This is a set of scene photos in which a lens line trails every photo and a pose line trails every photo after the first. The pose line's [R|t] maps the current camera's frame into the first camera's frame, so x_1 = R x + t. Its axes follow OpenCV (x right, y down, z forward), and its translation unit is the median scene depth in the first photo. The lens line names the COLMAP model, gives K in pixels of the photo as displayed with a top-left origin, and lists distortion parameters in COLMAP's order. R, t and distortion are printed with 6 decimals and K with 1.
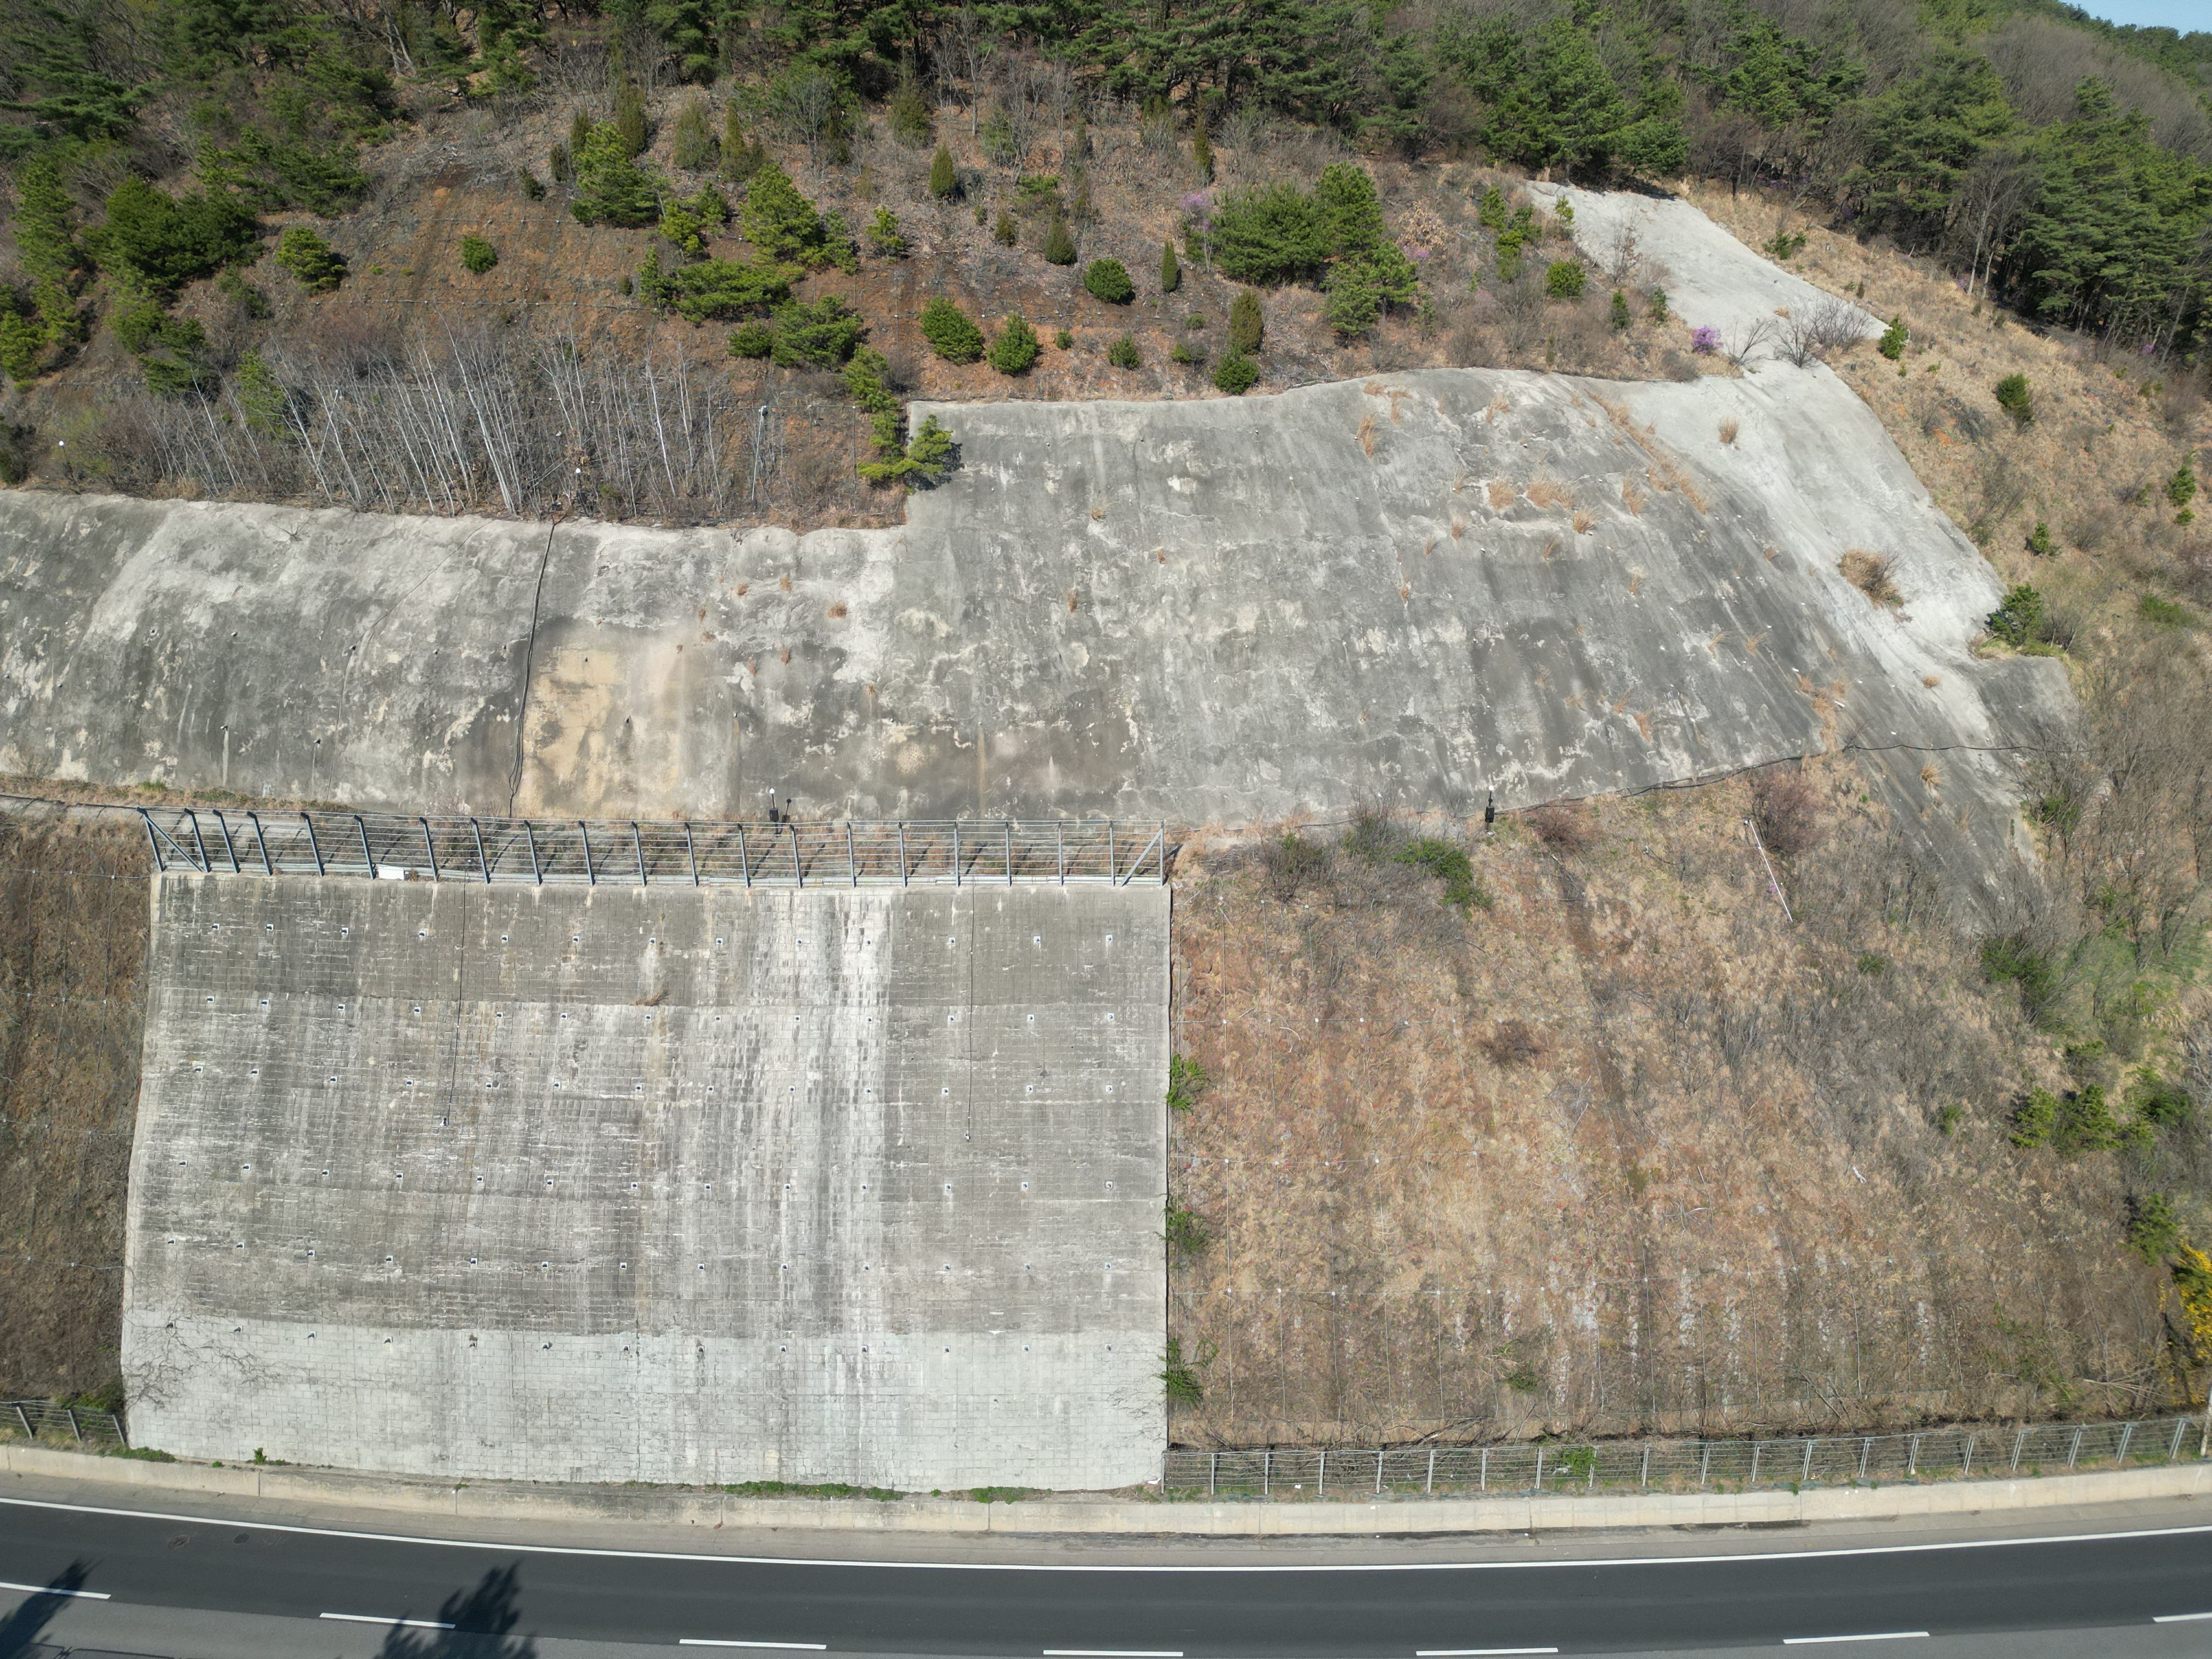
lens RADIAL K [[1542.2, 0, 1119.8], [0, 1542.2, 824.9], [0, 0, 1]] dist [0.076821, -0.078573]
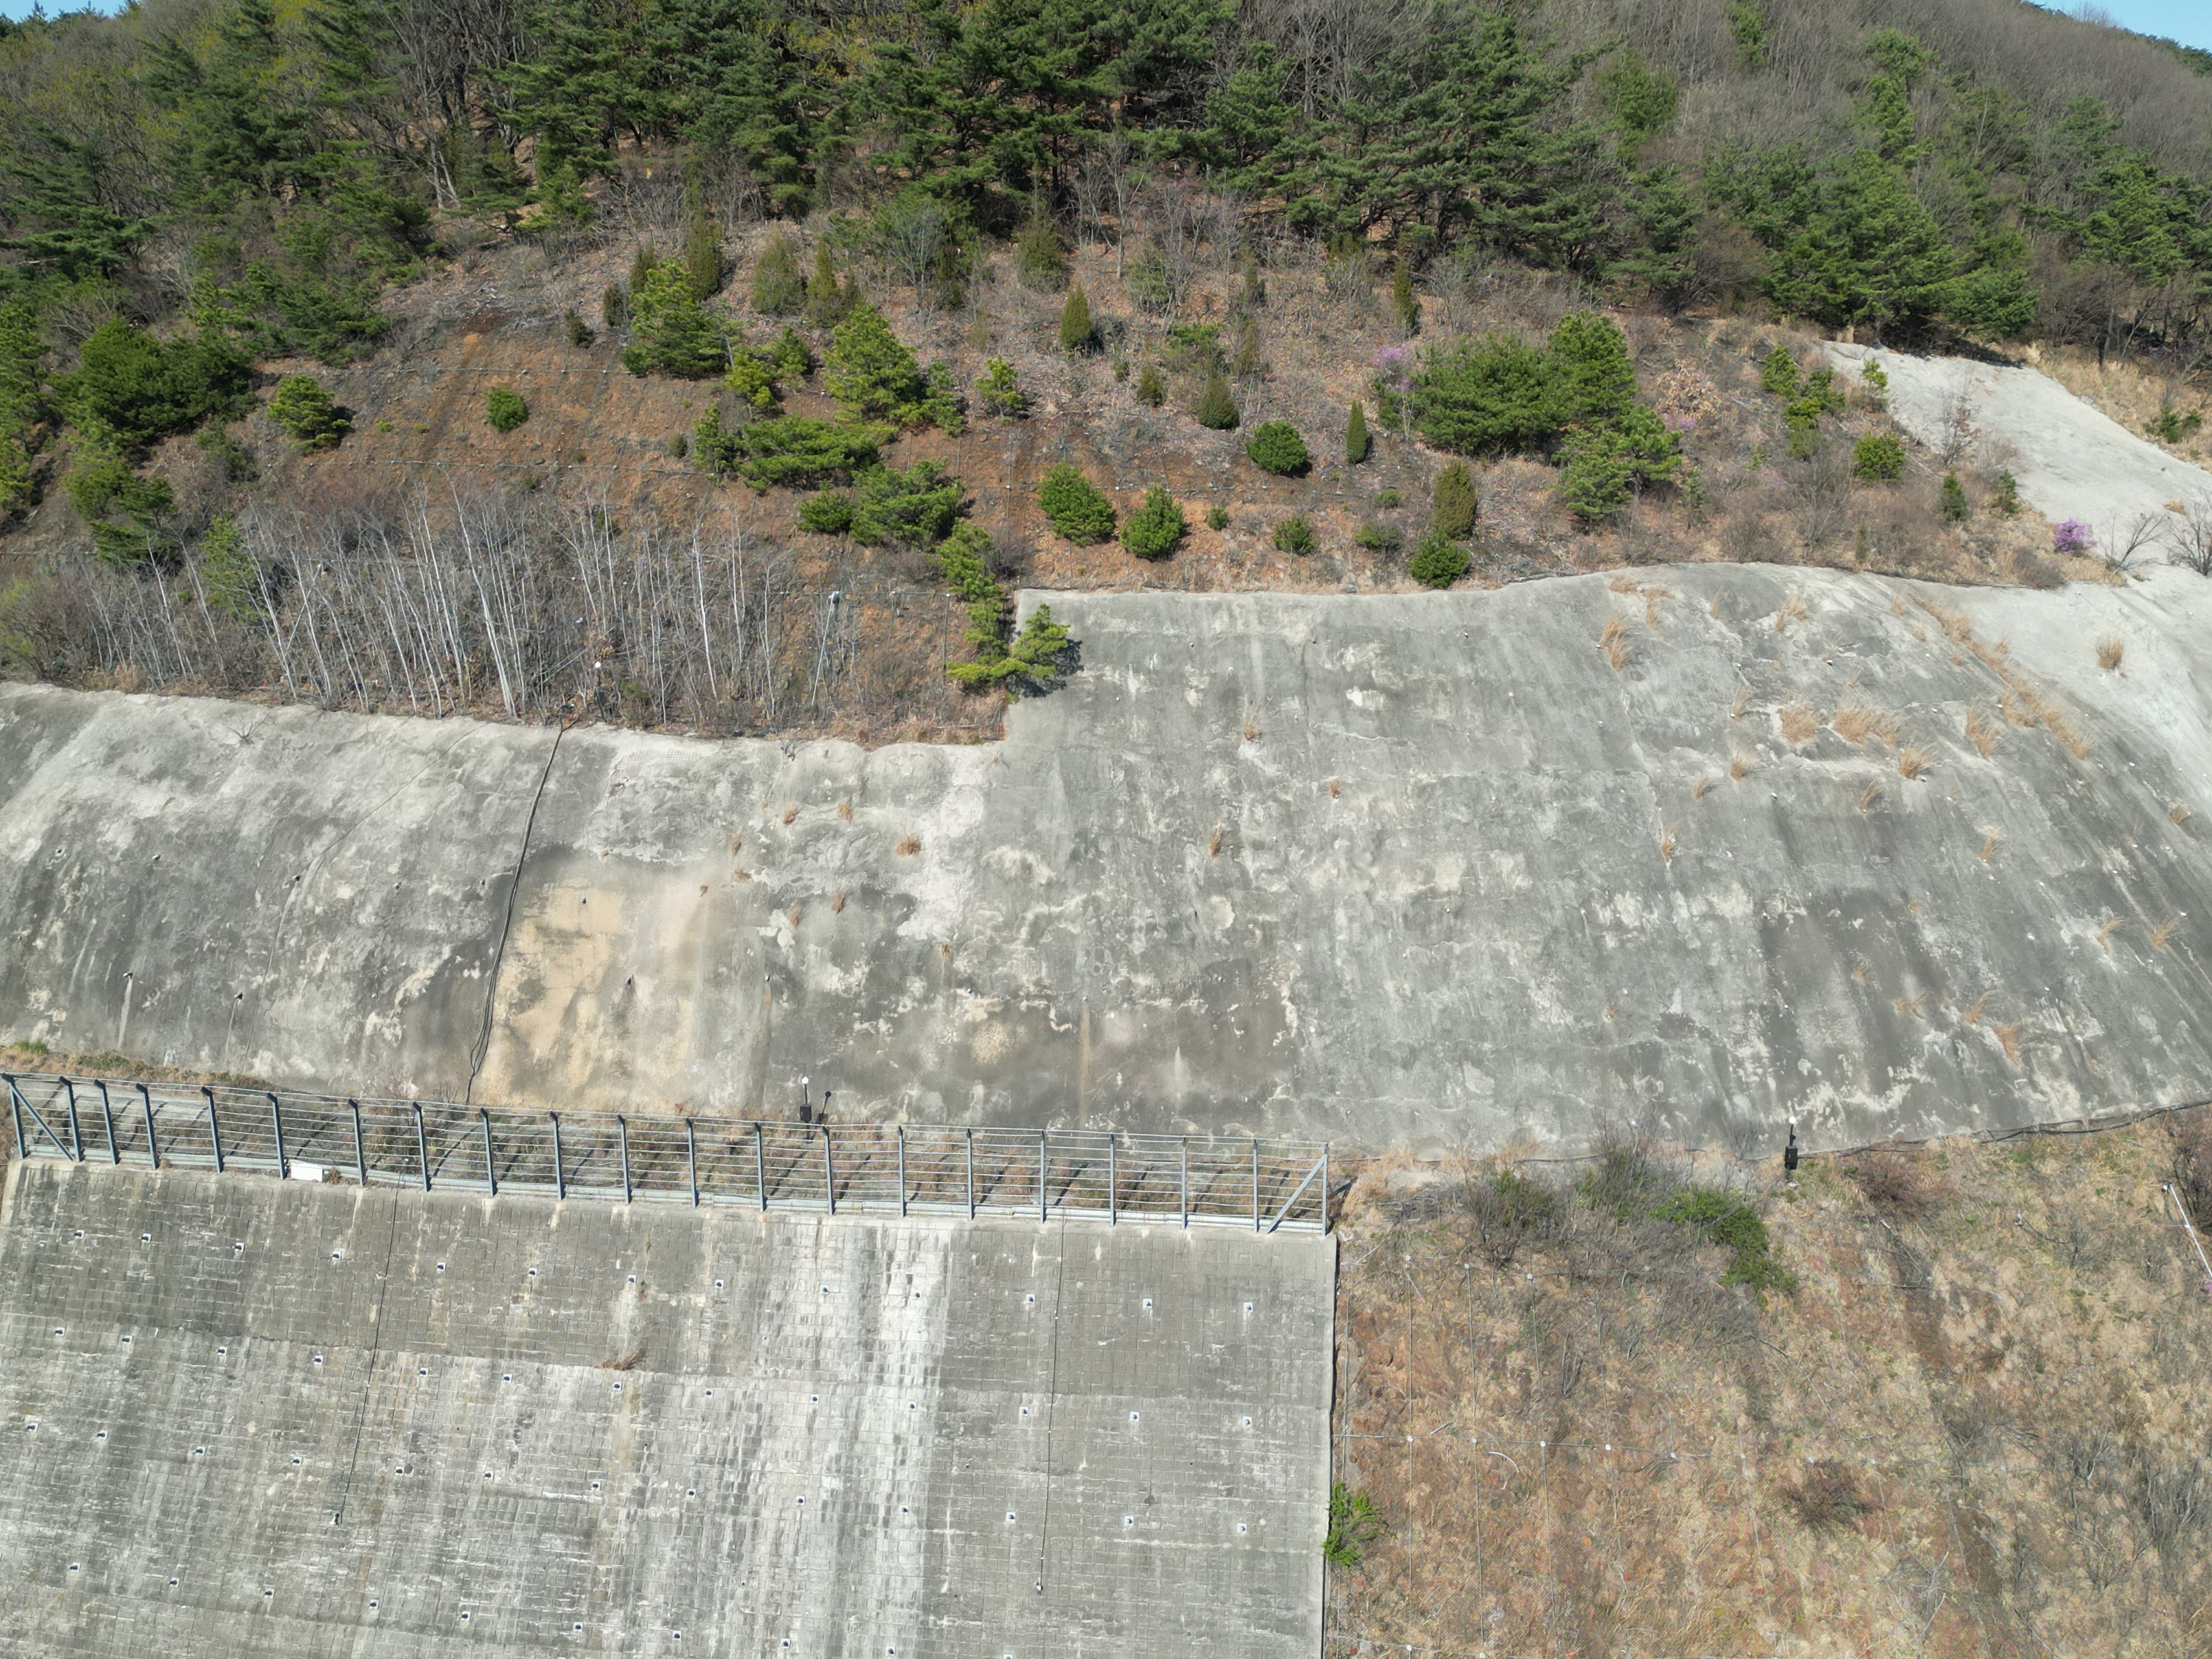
lens RADIAL K [[1961.6, 0, 1119.7], [0, 1961.6, 825.5], [0, 0, 1]] dist [0.141378, -0.264704]
pose [[0.995710, 0.029531, -0.087692, 0.006683], [-0.043391, 0.986061, -0.160625, 0.003073], [0.081726, 0.163741, 0.983112, 0.046435]]
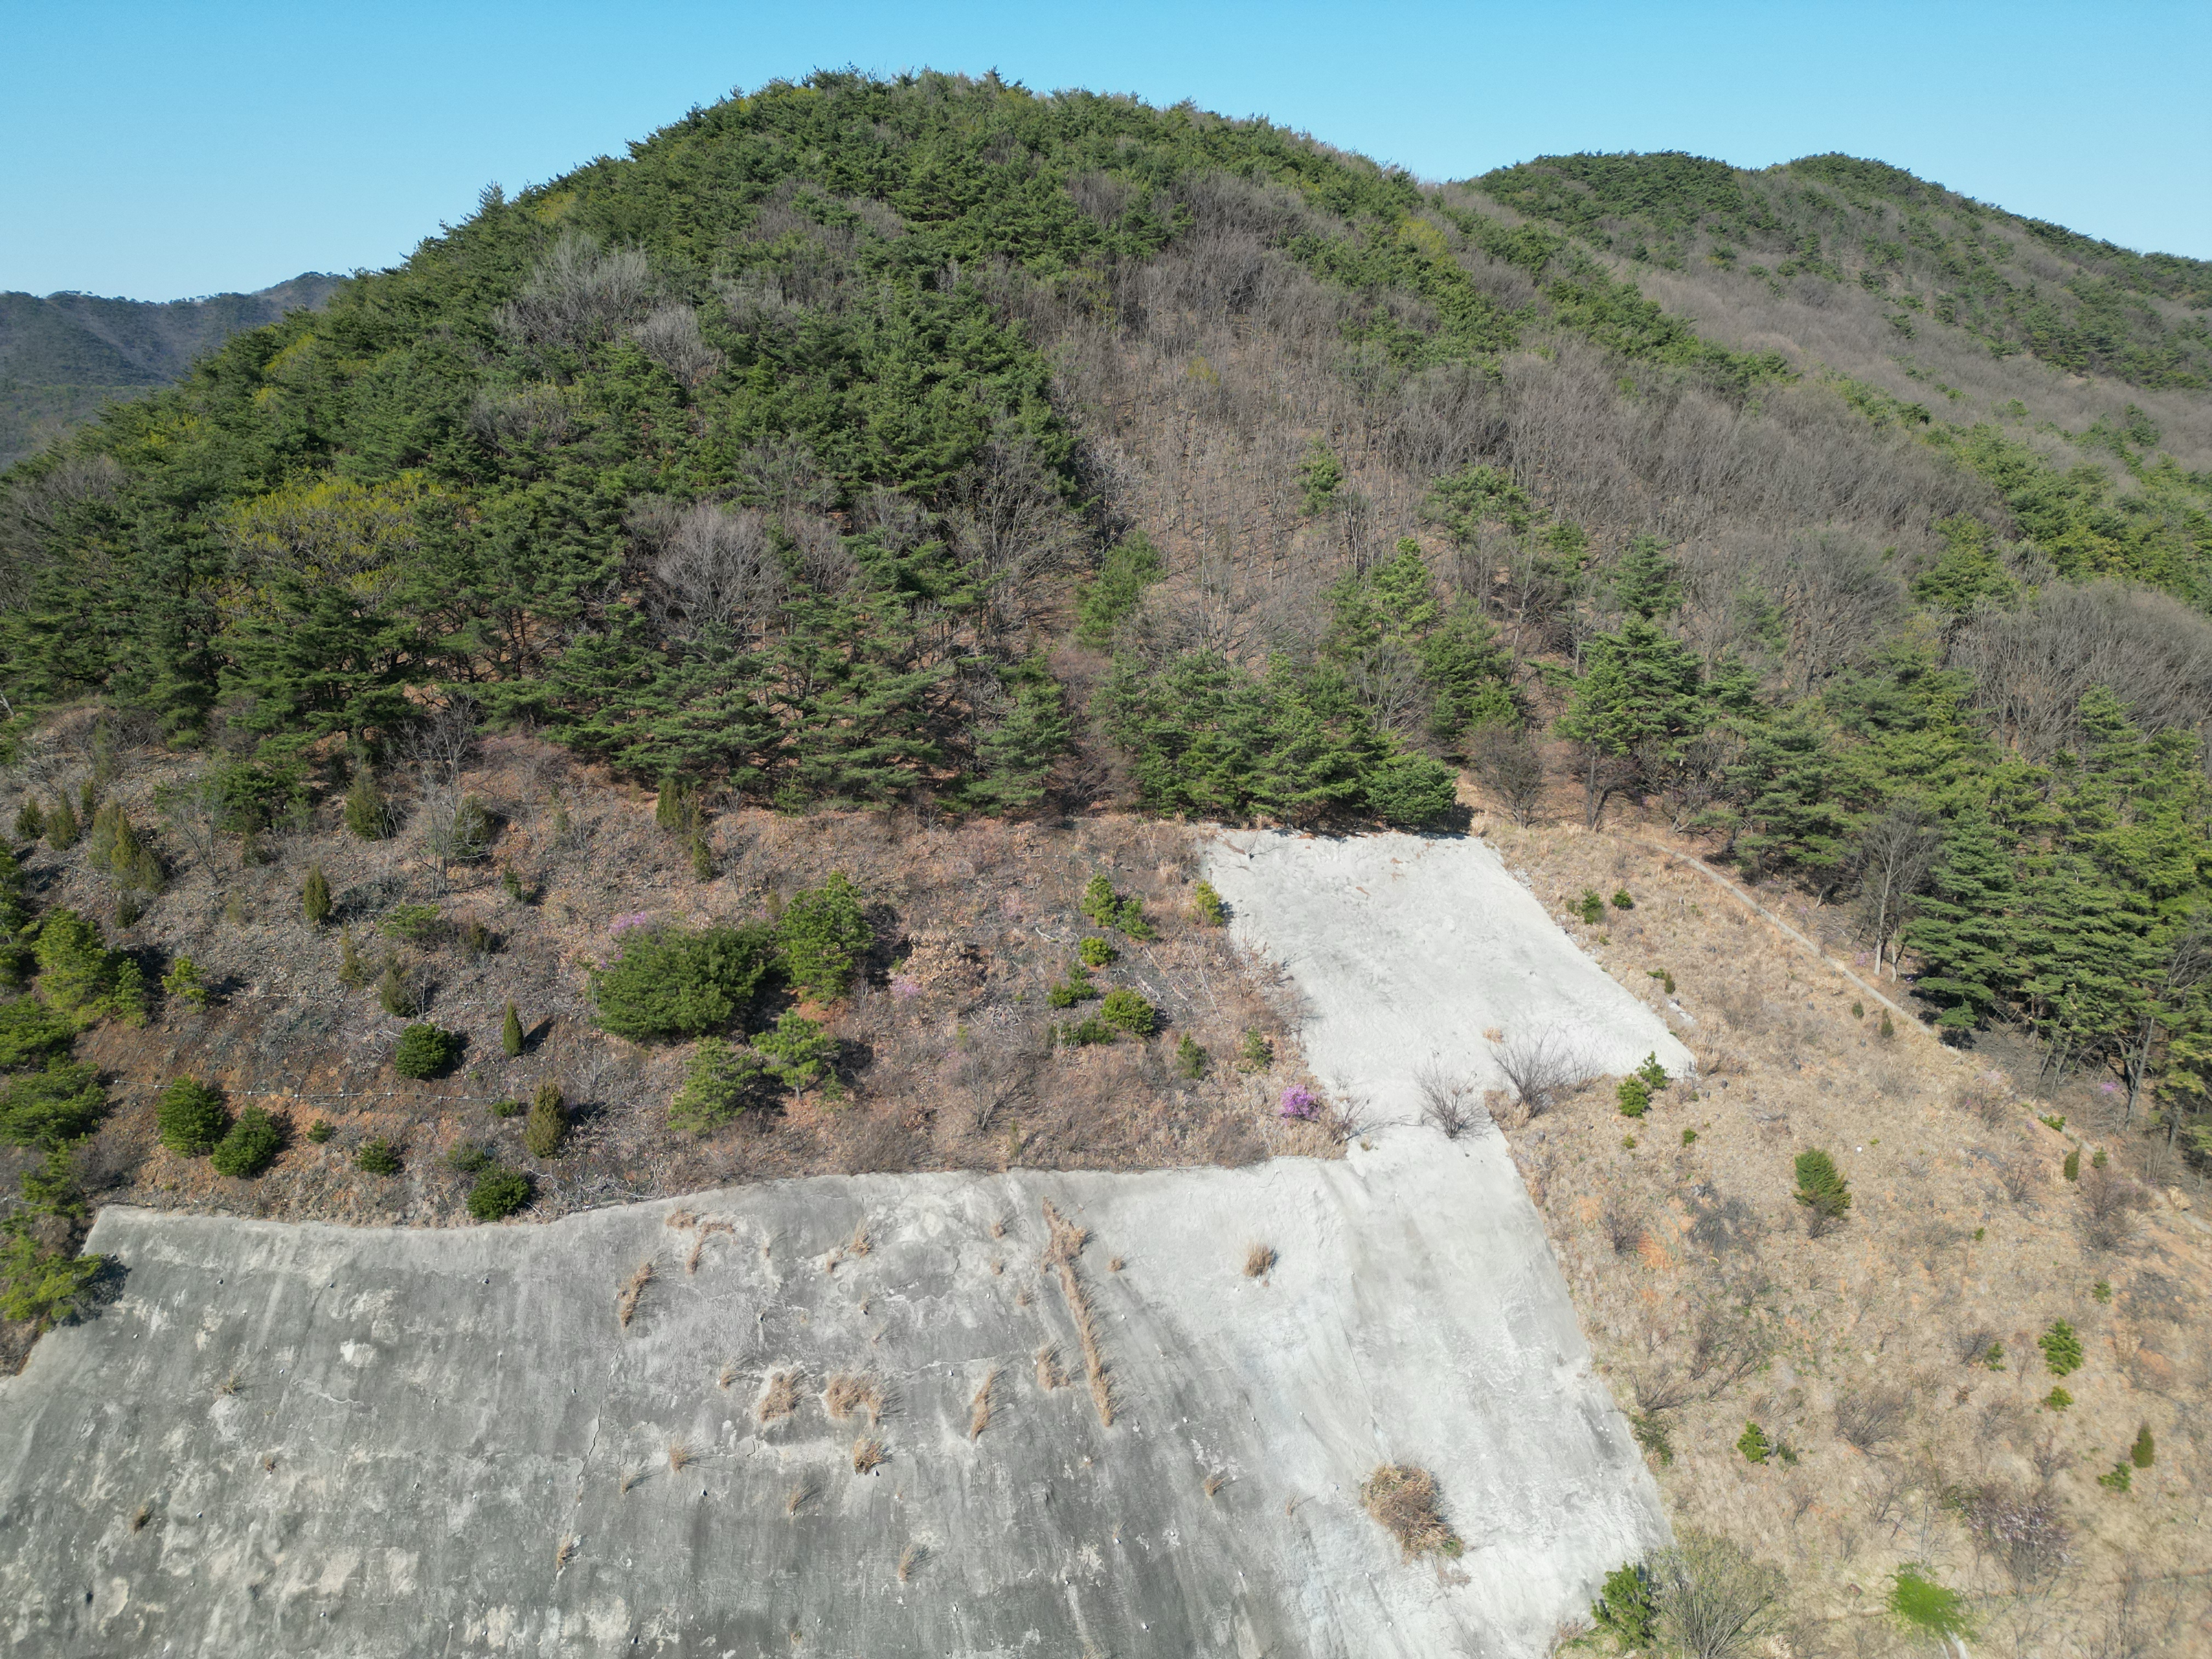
lens RADIAL K [[1551.3, 0, 1104.8], [0, 1551.3, 819.4], [0, 0, 1]] dist [0.076171, -0.074709]
pose [[0.965185, 0.069115, -0.252270, 0.621557], [-0.112483, 0.980399, -0.161756, -0.415322], [0.236146, 0.184501, 0.954041, 0.266733]]
